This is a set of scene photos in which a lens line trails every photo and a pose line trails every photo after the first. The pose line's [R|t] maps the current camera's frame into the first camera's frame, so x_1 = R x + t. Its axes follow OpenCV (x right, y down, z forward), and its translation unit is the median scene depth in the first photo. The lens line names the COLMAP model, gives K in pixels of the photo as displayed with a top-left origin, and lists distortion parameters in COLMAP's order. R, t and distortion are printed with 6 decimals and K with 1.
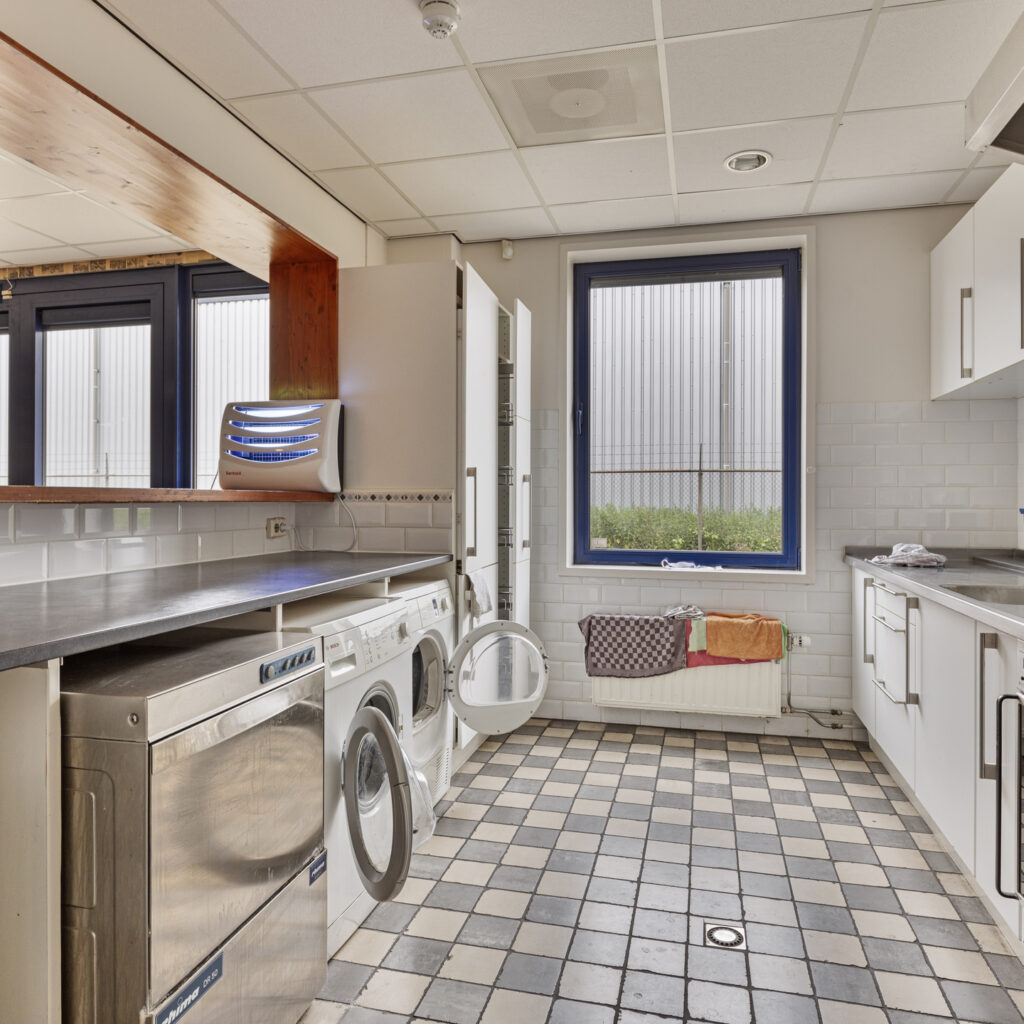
lens RADIAL K [[770.7, 0, 512.0], [0, 770.7, 512.0], [0, 0, 1]] dist [-0.077620, -0.000153]
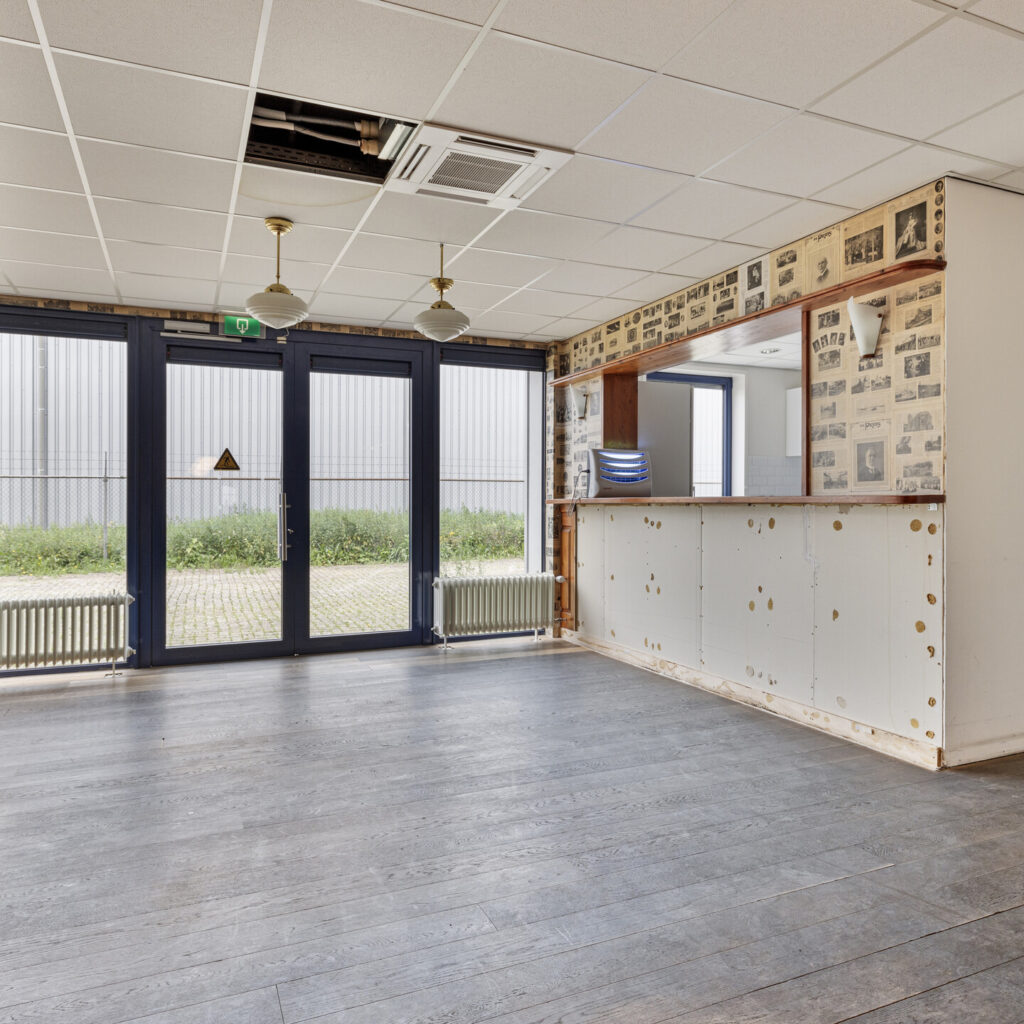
lens RADIAL K [[768.7, 0, 512.0], [0, 768.7, 512.0], [0, 0, 1]] dist [-0.166248, 0.001353]
pose [[0.798301, -0.018968, 0.601960, -1.162610], [0.021699, 0.999761, 0.002727, -0.001746], [-0.601868, 0.010885, 0.798522, -0.238728]]
